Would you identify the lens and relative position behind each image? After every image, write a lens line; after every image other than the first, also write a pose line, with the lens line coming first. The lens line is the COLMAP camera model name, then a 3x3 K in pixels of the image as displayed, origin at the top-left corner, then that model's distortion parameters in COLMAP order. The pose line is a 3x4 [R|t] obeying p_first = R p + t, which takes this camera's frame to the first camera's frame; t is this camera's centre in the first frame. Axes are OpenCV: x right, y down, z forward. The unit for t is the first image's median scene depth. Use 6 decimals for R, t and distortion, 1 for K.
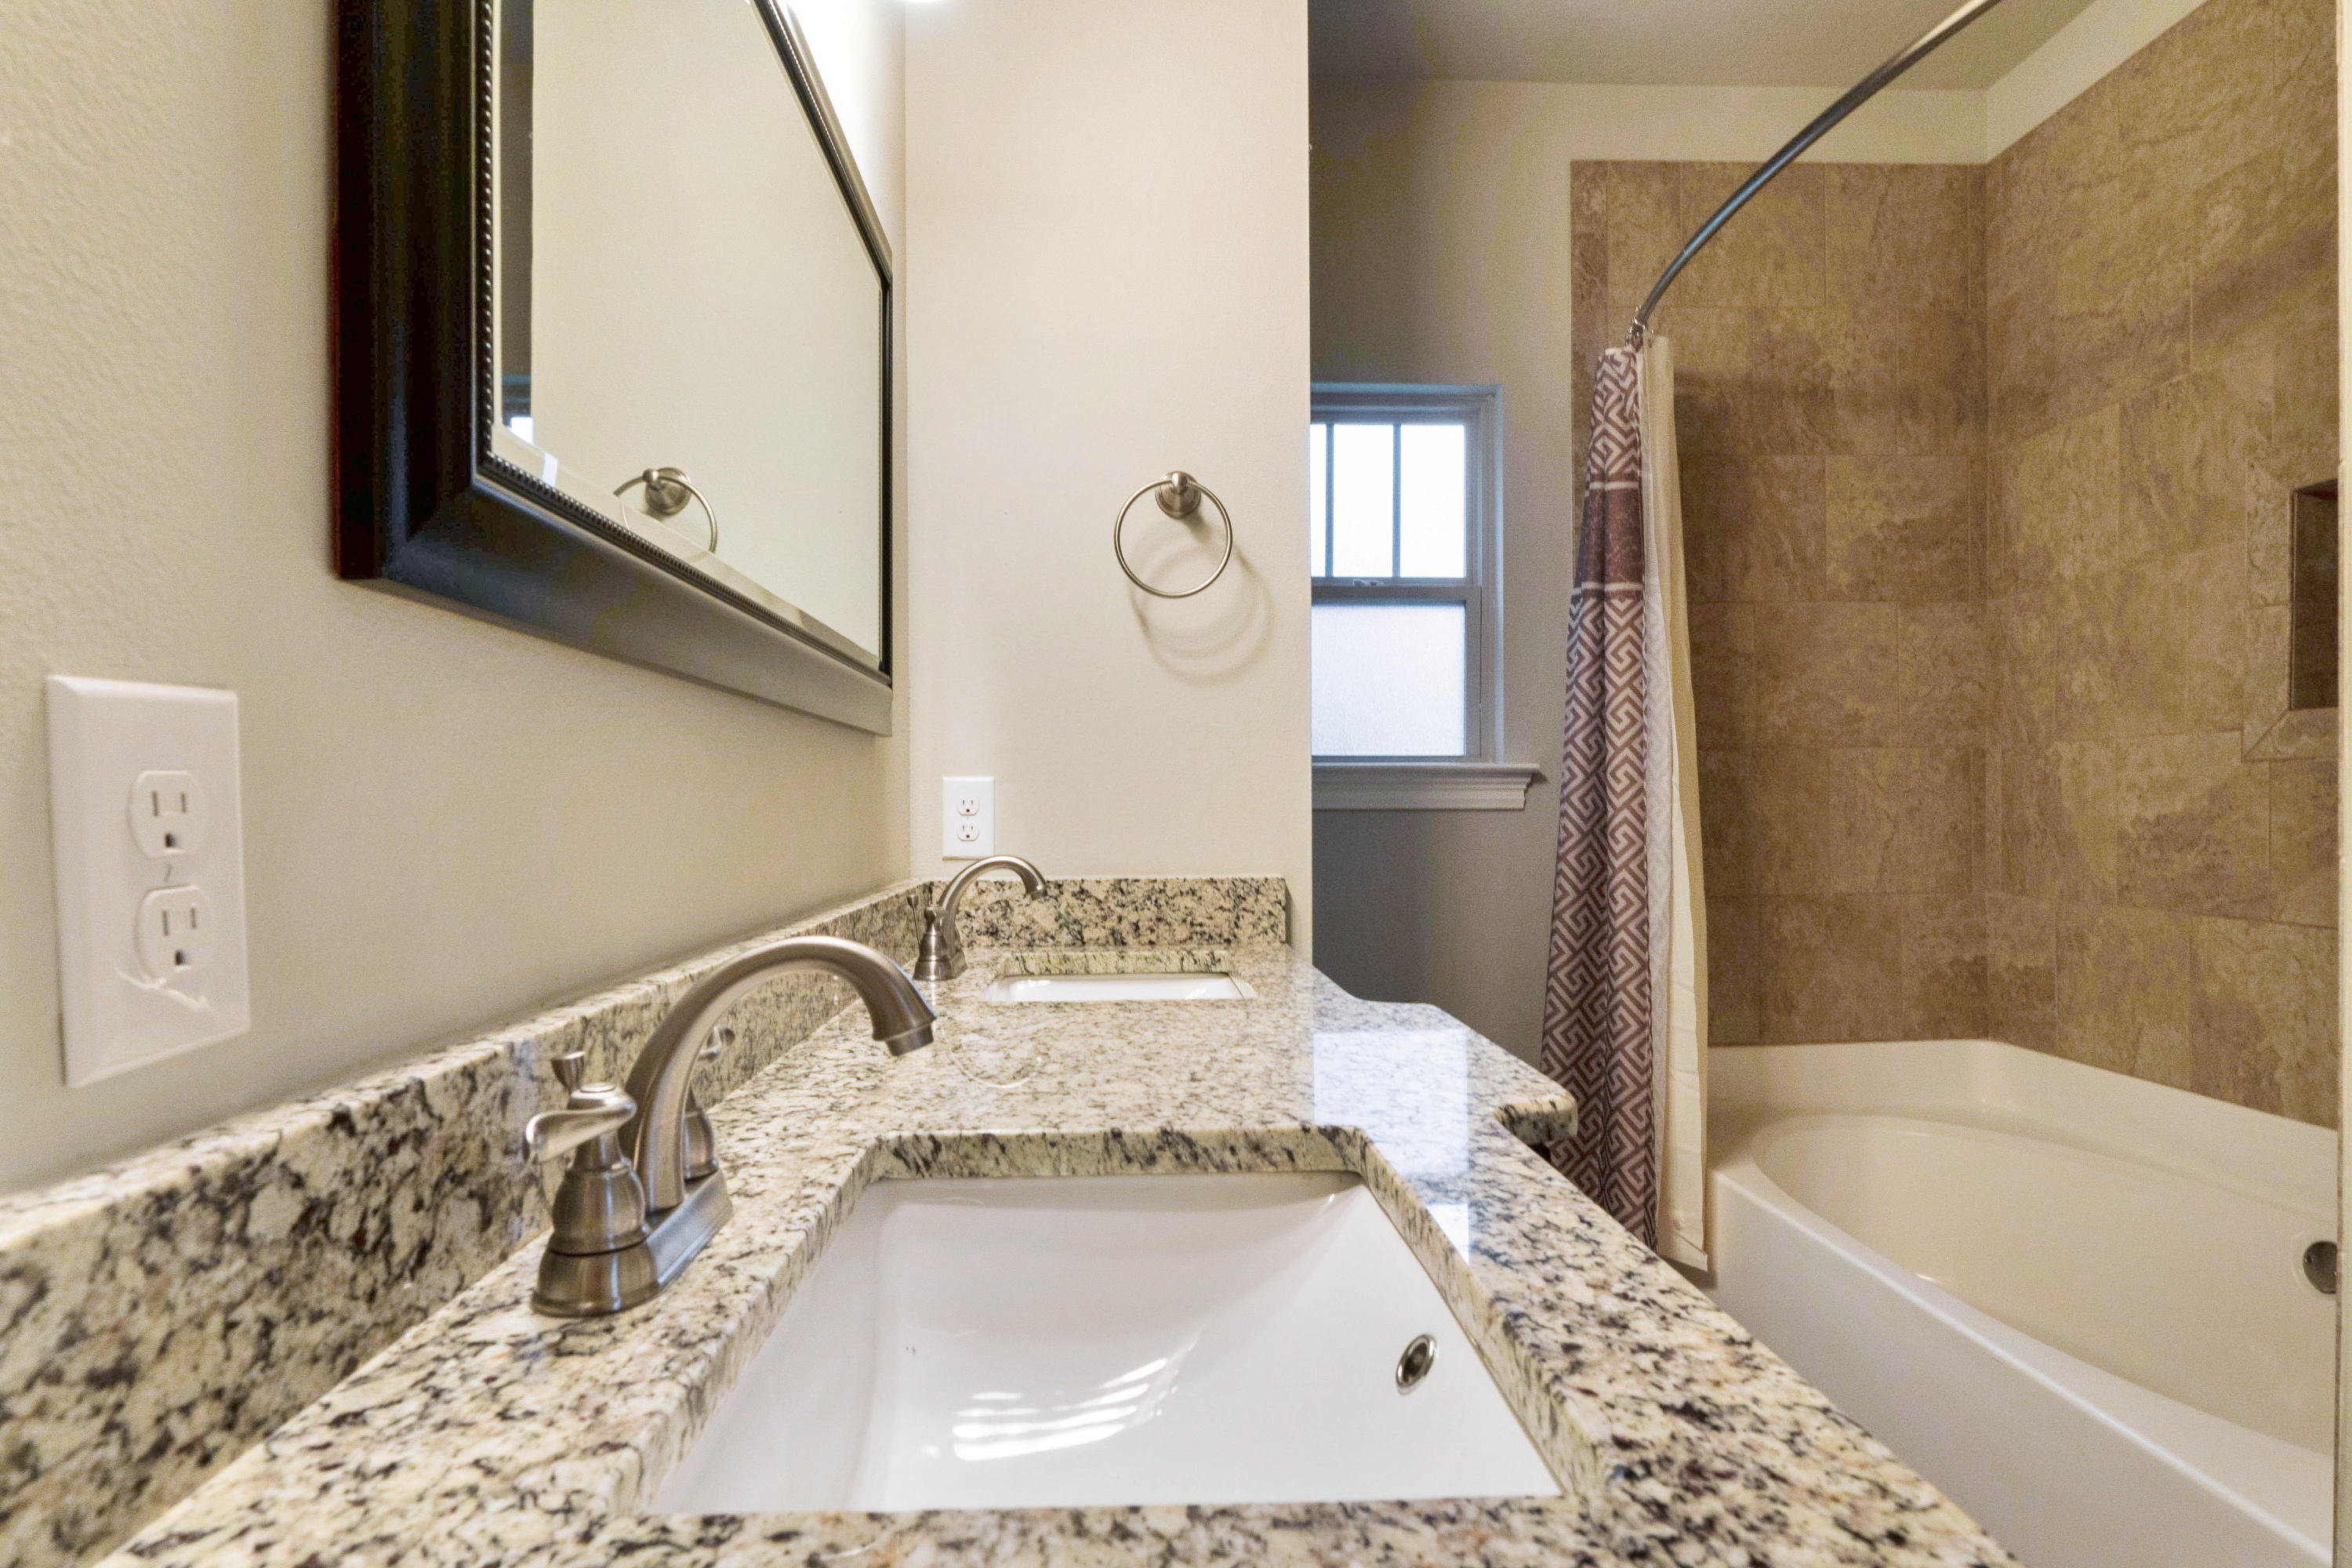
lens RADIAL K [[1246.9, 0, 1162.7], [0, 1246.9, 806.9], [0, 0, 1]] dist [-0.005486, 0.002360]
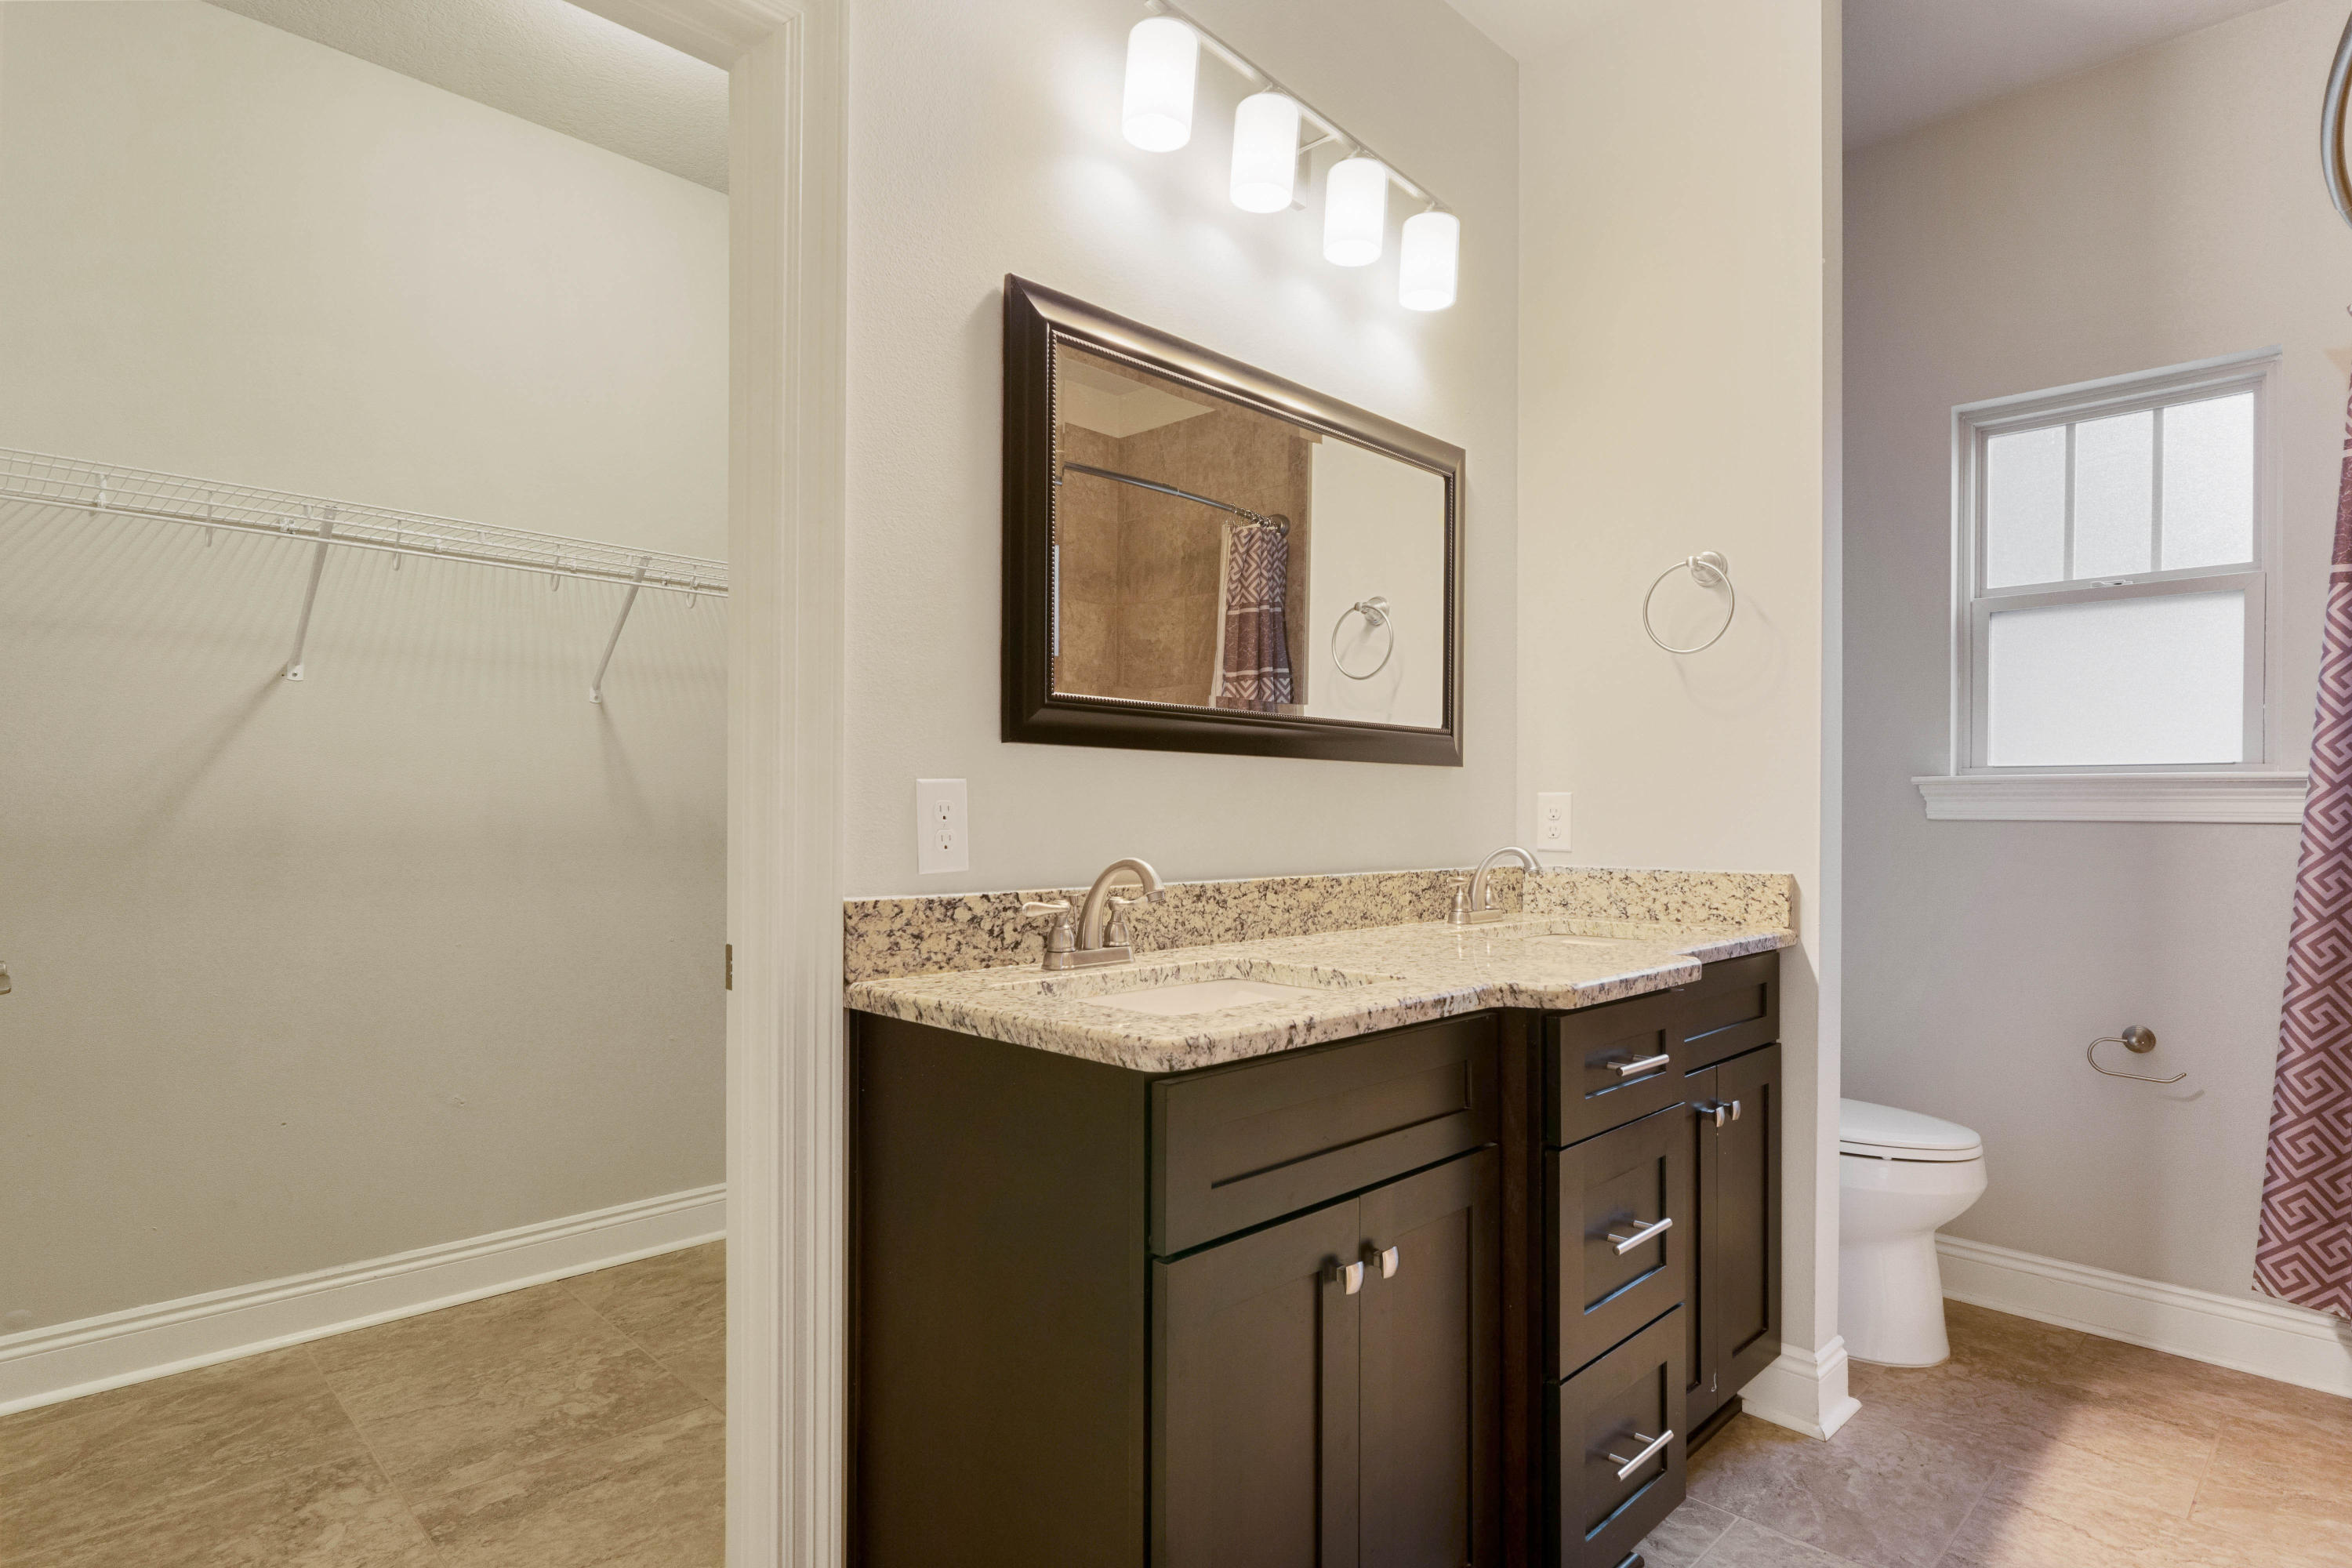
lens RADIAL K [[1246.9, 0, 1179.2], [0, 1246.9, 796.6], [0, 0, 1]] dist [-0.005486, 0.002360]
pose [[0.676195, -0.001991, -0.736720, 2.120682], [-0.008673, 0.999906, -0.010663, -0.003382], [0.736671, 0.013600, 0.676114, -0.918479]]
